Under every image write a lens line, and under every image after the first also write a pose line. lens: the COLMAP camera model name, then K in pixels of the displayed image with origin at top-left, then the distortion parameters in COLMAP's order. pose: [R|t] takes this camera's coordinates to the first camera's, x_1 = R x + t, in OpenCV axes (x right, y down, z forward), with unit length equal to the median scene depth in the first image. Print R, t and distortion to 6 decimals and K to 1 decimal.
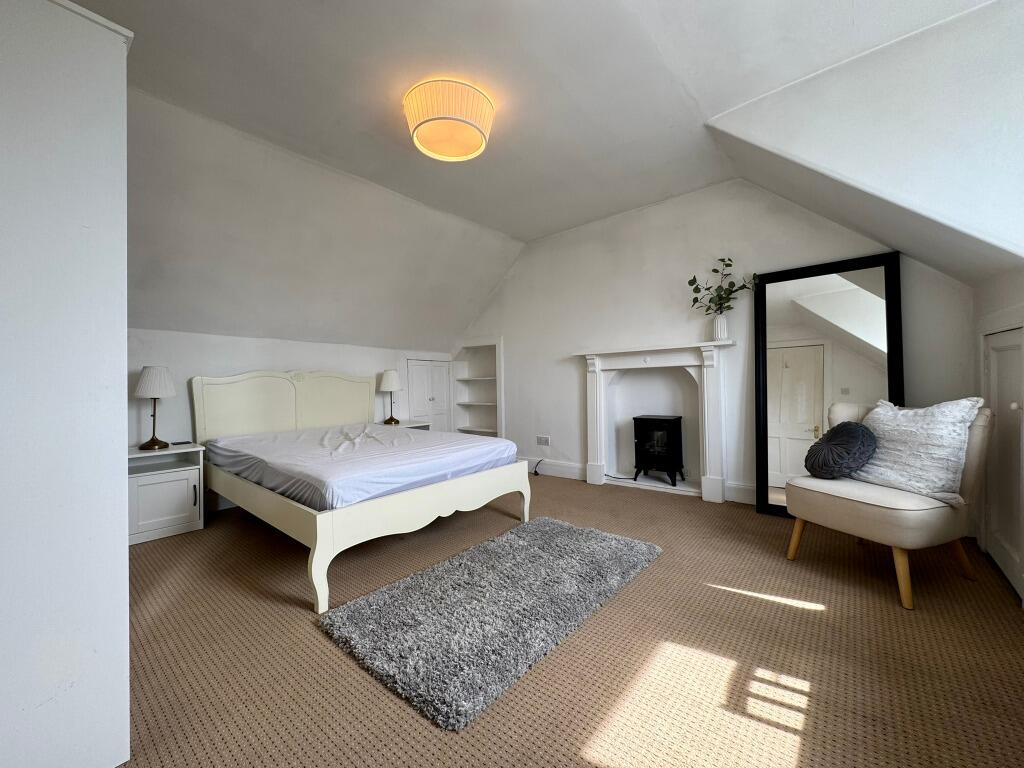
lens RADIAL K [[410.8, 0, 509.3], [0, 410.8, 382.7], [0, 0, 1]] dist [-0.001908, -0.000158]
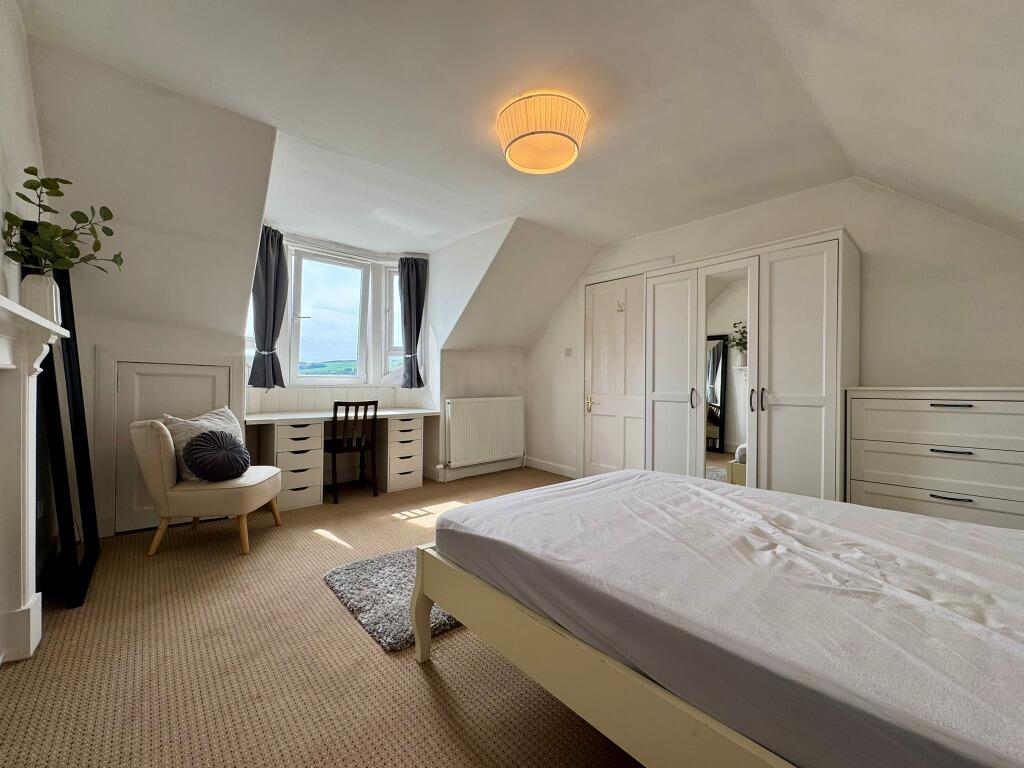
lens RADIAL K [[410.8, 0, 509.3], [0, 410.8, 382.7], [0, 0, 1]] dist [-0.001908, -0.000158]
pose [[-0.990408, 0.014759, 0.137384, -0.311687], [0.012557, 0.999779, -0.016880, -0.021991], [-0.137602, -0.014993, -0.990374, 3.169405]]
